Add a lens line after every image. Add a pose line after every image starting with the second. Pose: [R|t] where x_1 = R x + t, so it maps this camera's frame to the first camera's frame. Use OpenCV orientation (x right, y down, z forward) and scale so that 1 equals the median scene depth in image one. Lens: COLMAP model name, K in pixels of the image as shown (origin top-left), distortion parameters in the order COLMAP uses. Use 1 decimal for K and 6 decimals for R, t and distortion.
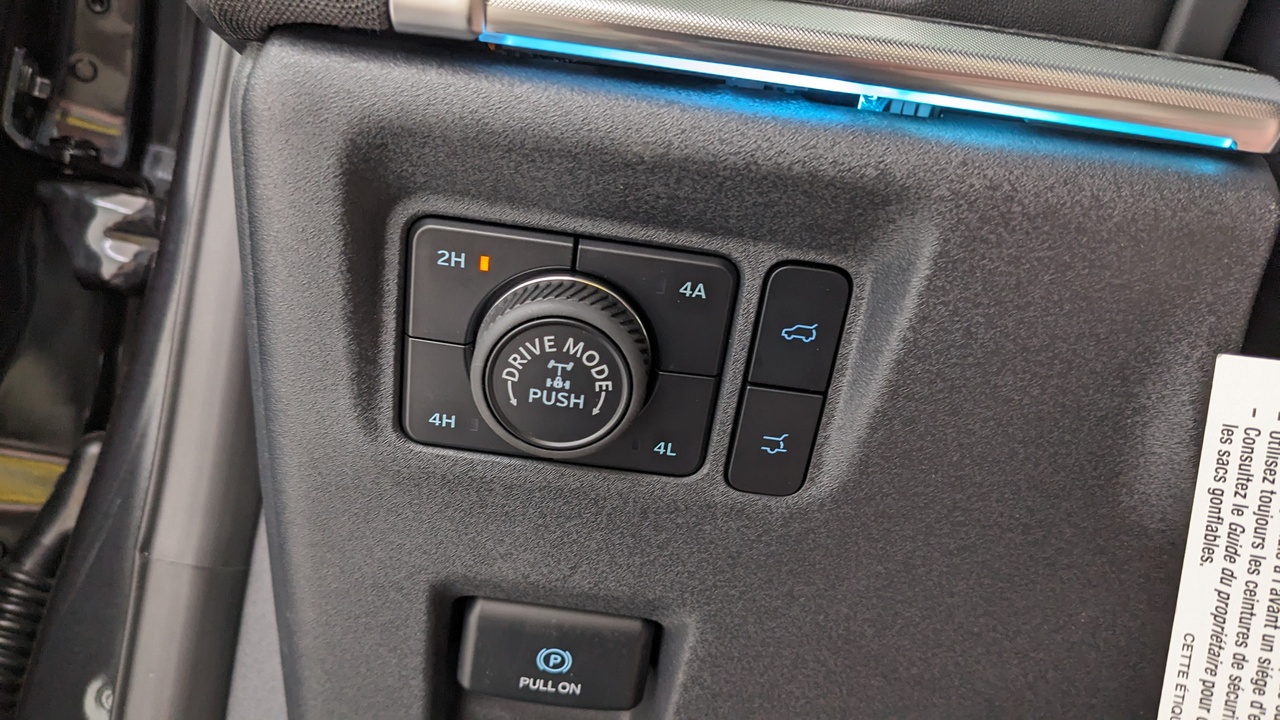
lens RADIAL K [[1042.4, 0, 644.1], [0, 1042.4, 363.3], [0, 0, 1]] dist [0.066632, -0.228783]
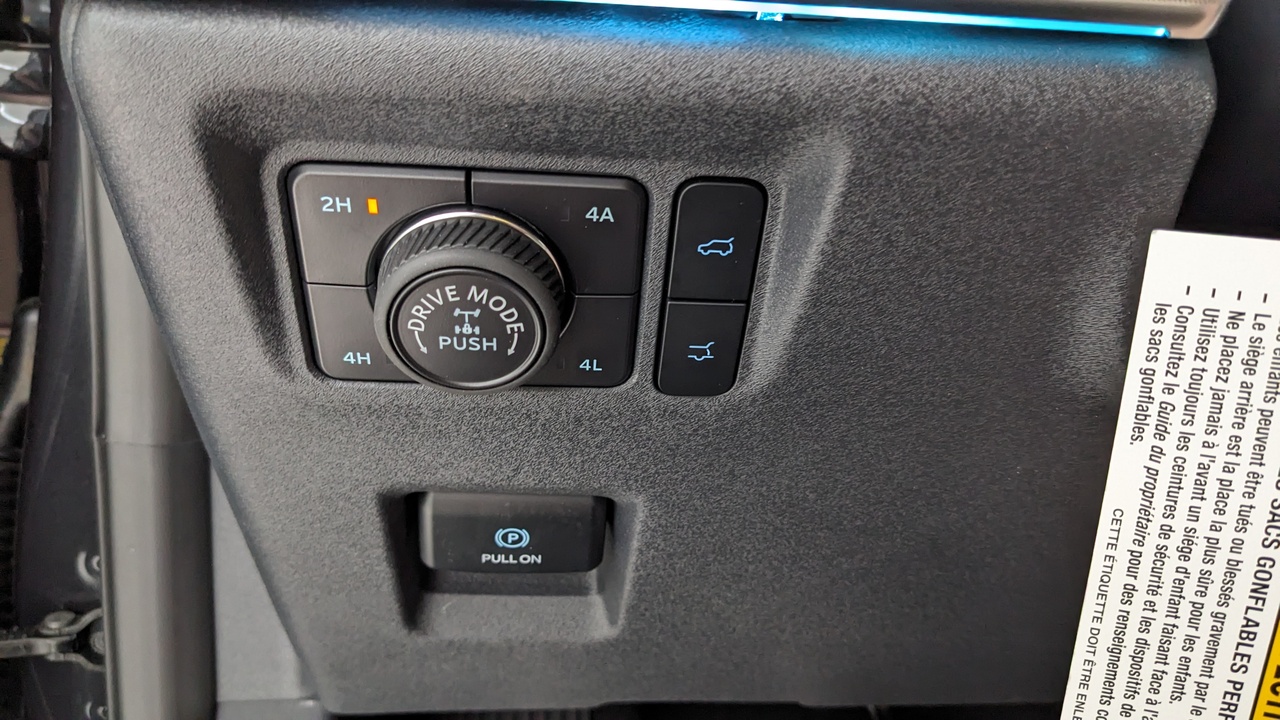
lens RADIAL K [[1042.4, 0, 644.1], [0, 1042.4, 363.3], [0, 0, 1]] dist [0.066632, -0.228783]
pose [[0.995685, -0.091225, 0.017013, 0.058691], [0.084759, 0.968661, 0.233476, -0.157060], [-0.037778, -0.231027, 0.972214, 0.052494]]
